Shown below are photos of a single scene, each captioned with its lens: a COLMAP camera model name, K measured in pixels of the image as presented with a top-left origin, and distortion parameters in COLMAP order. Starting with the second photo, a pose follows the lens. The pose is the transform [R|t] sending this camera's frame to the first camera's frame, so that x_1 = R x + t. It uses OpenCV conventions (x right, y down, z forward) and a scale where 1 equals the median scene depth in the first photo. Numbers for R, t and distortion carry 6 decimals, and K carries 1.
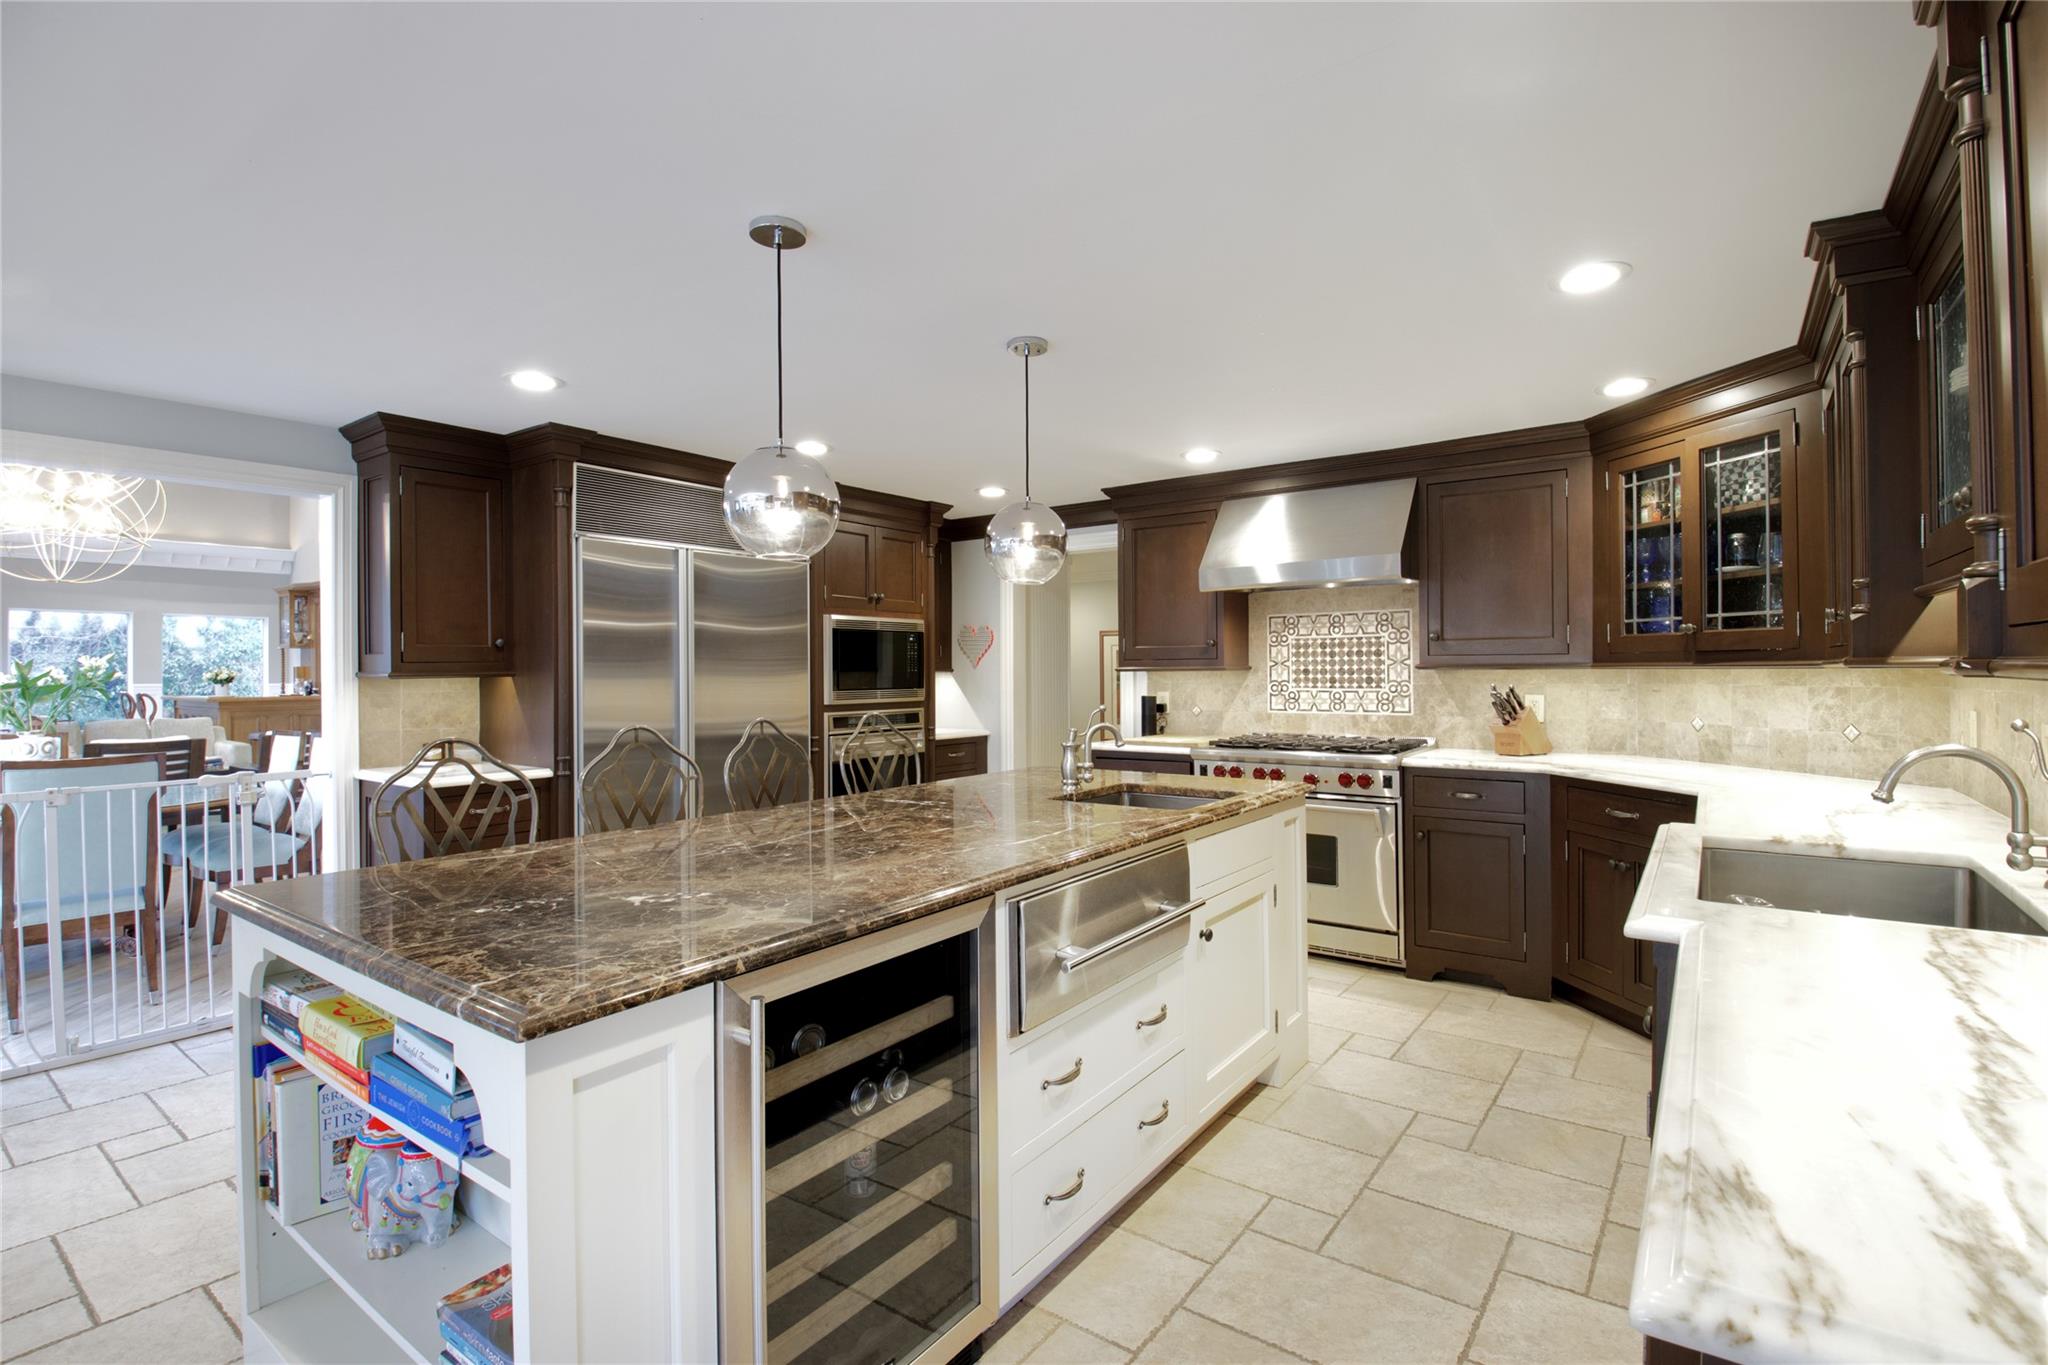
lens RADIAL K [[962.3, 0, 1022.0], [0, 962.3, 673.0], [0, 0, 1]] dist [0.007227, -0.018040]
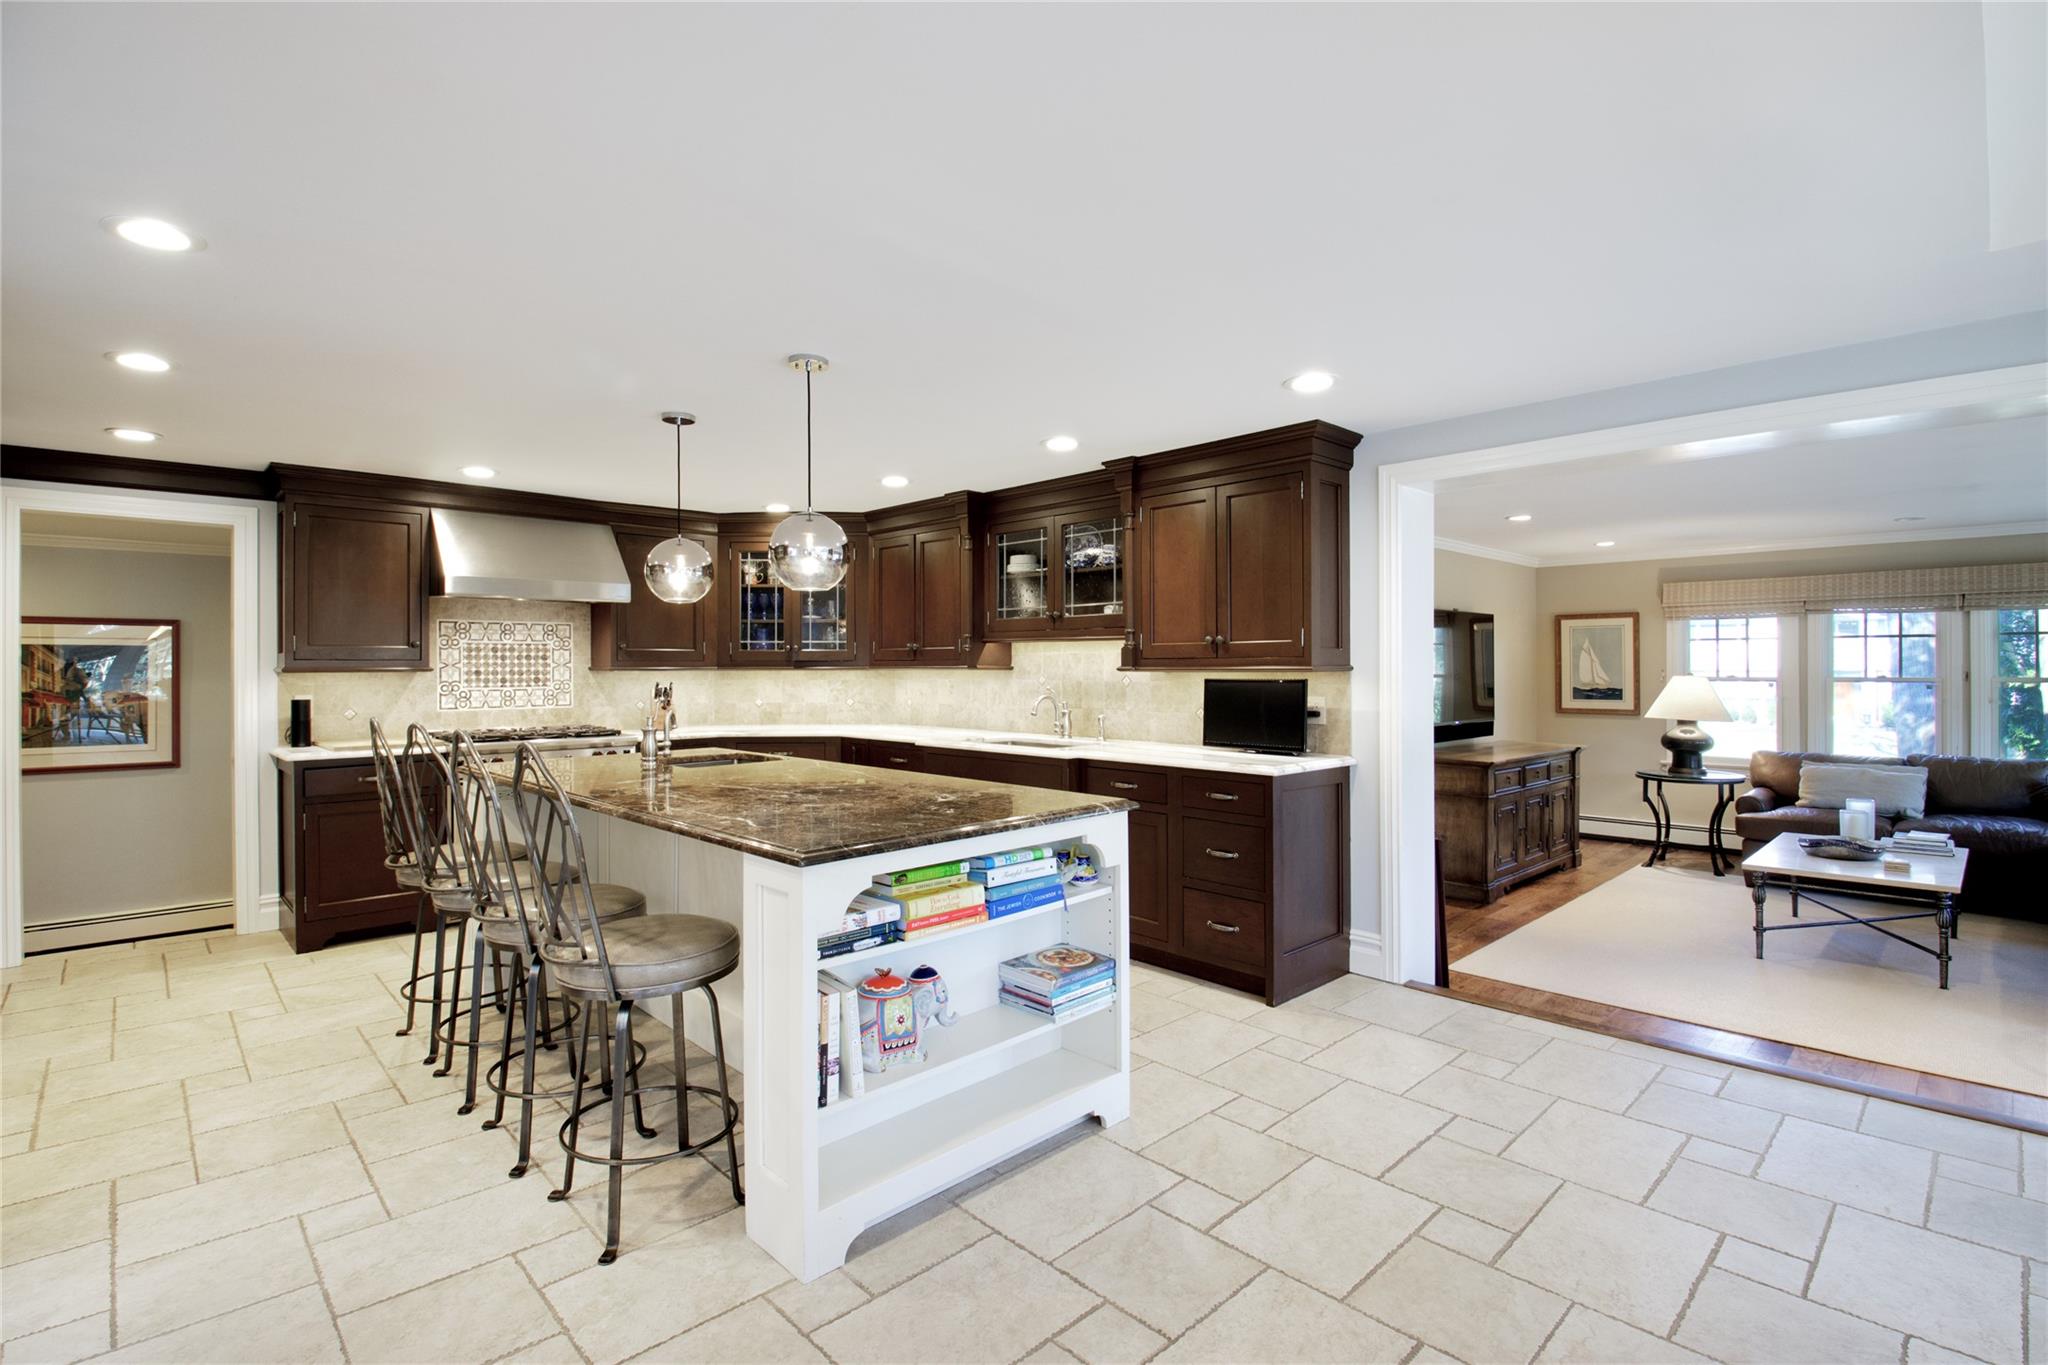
lens RADIAL K [[962.3, 0, 1022.6], [0, 962.3, 665.0], [0, 0, 1]] dist [0.007227, -0.018040]
pose [[0.156966, 0.012028, 0.987531, -0.723668], [0.006372, 0.999893, -0.013191, 0.008482], [-0.987583, 0.008363, 0.156872, 0.208464]]
